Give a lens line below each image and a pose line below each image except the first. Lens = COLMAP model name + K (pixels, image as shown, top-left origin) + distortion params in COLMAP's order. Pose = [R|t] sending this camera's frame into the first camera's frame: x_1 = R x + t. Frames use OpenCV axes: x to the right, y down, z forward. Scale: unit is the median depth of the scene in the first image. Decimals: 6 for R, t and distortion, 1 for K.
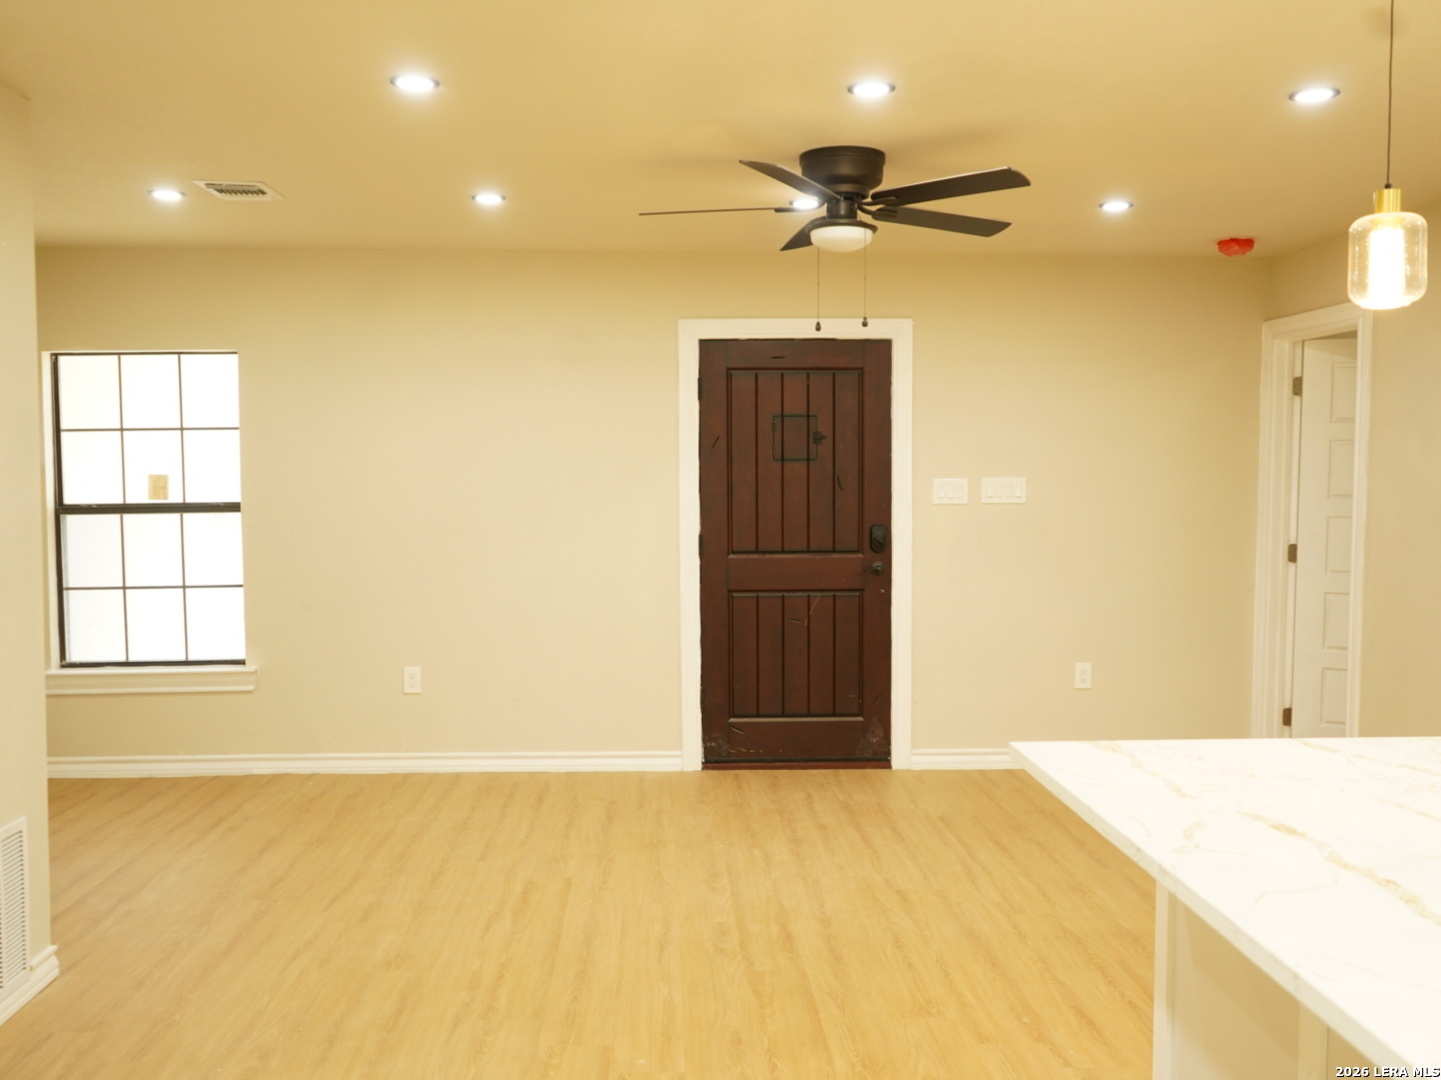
lens RADIAL K [[1288.9, 0, 689.7], [0, 1288.9, 538.5], [0, 0, 1]] dist [-0.006708, -0.011138]
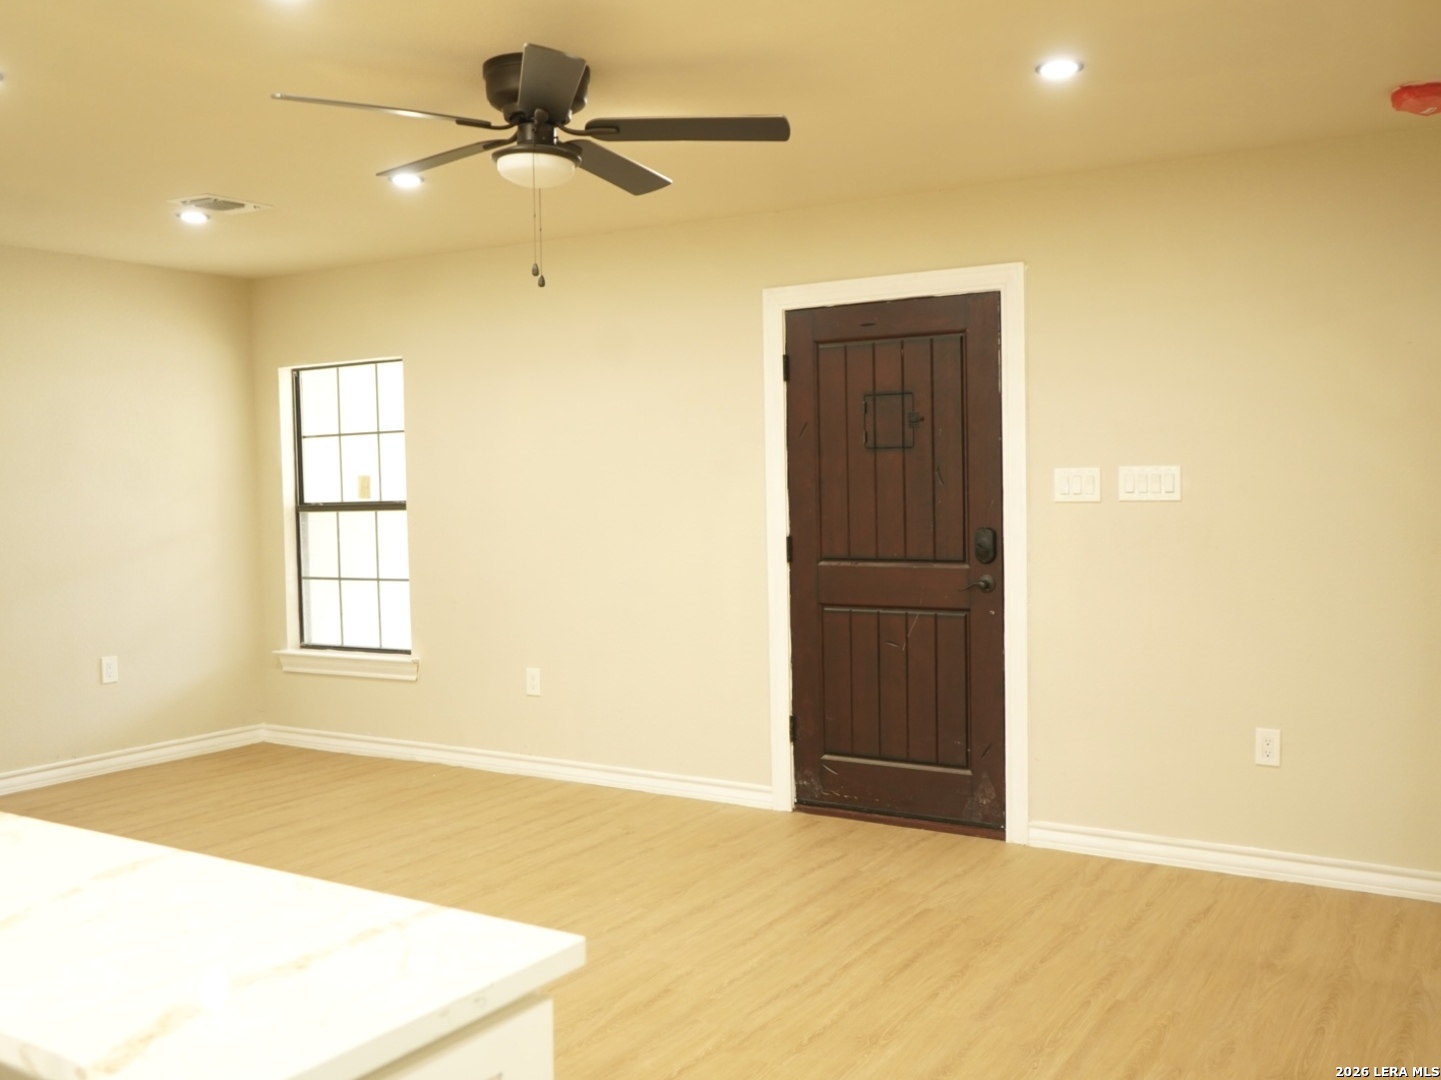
lens RADIAL K [[1288.9, 0, 734.4], [0, 1288.9, 539.3], [0, 0, 1]] dist [-0.006708, -0.011138]
pose [[0.841368, 0.014522, -0.540268, 0.442584], [-0.015946, 0.999871, 0.002044, -0.003053], [0.540228, 0.006895, 0.841491, 0.256386]]
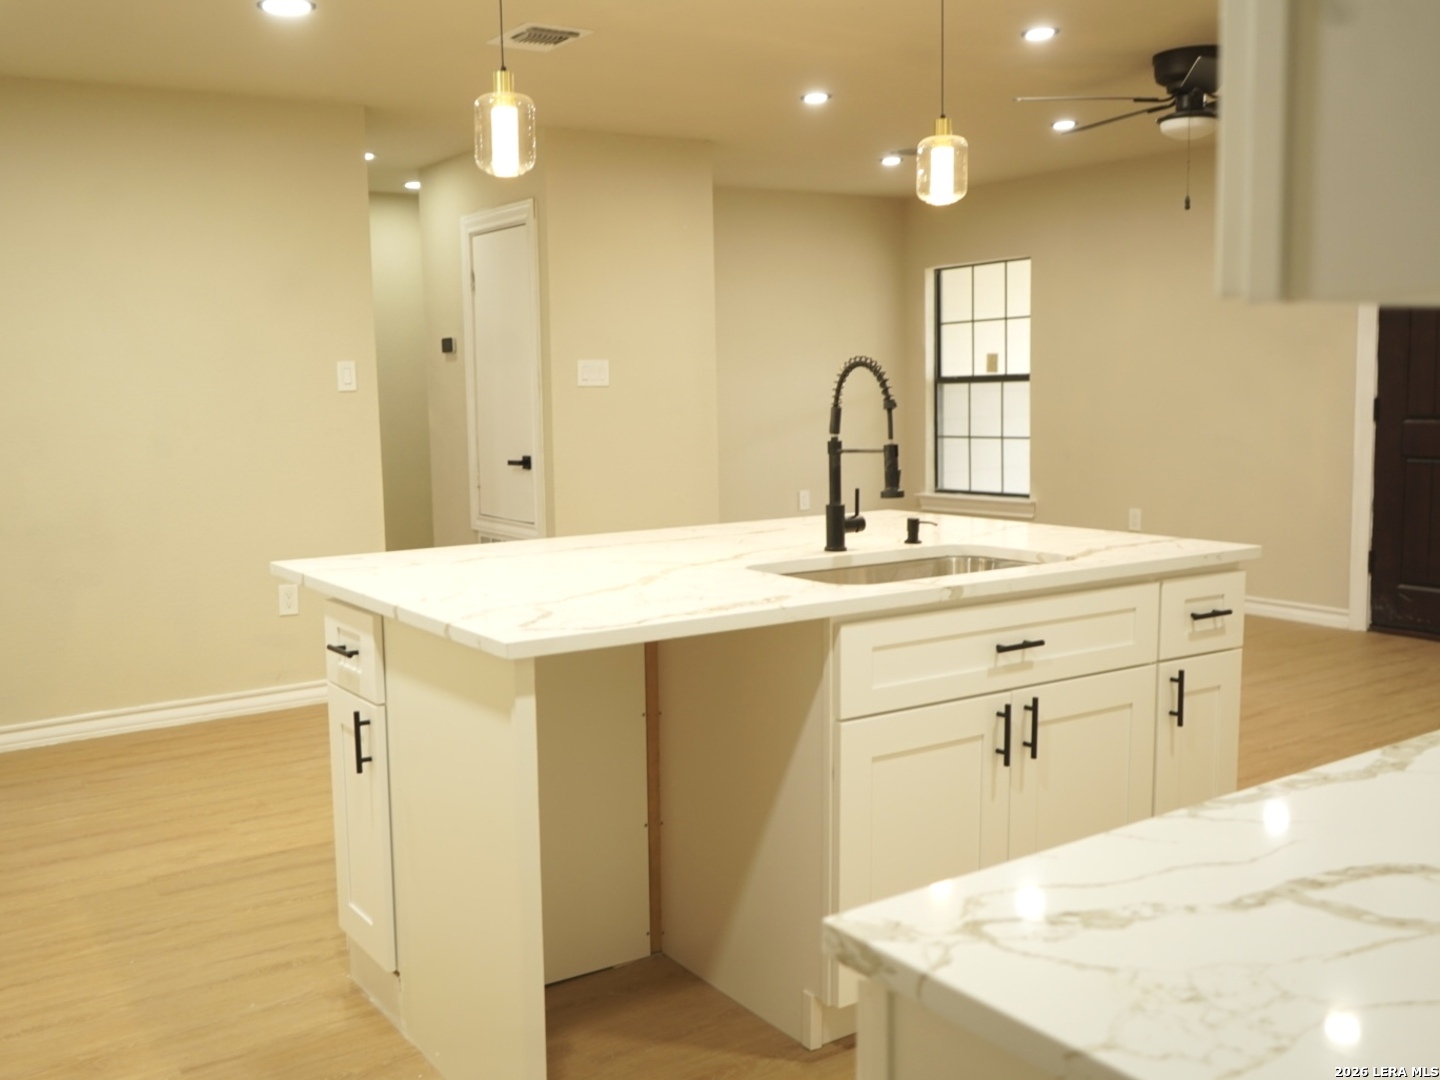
lens RADIAL K [[1311.9, 0, 675.6], [0, 1311.9, 536.7], [0, 0, 1]] dist [0.009391, -0.022786]
pose [[0.525429, 0.091148, -0.845941, 0.600640], [-0.023264, 0.995413, 0.092804, 0.021387], [0.850519, -0.029082, 0.525139, -0.011841]]
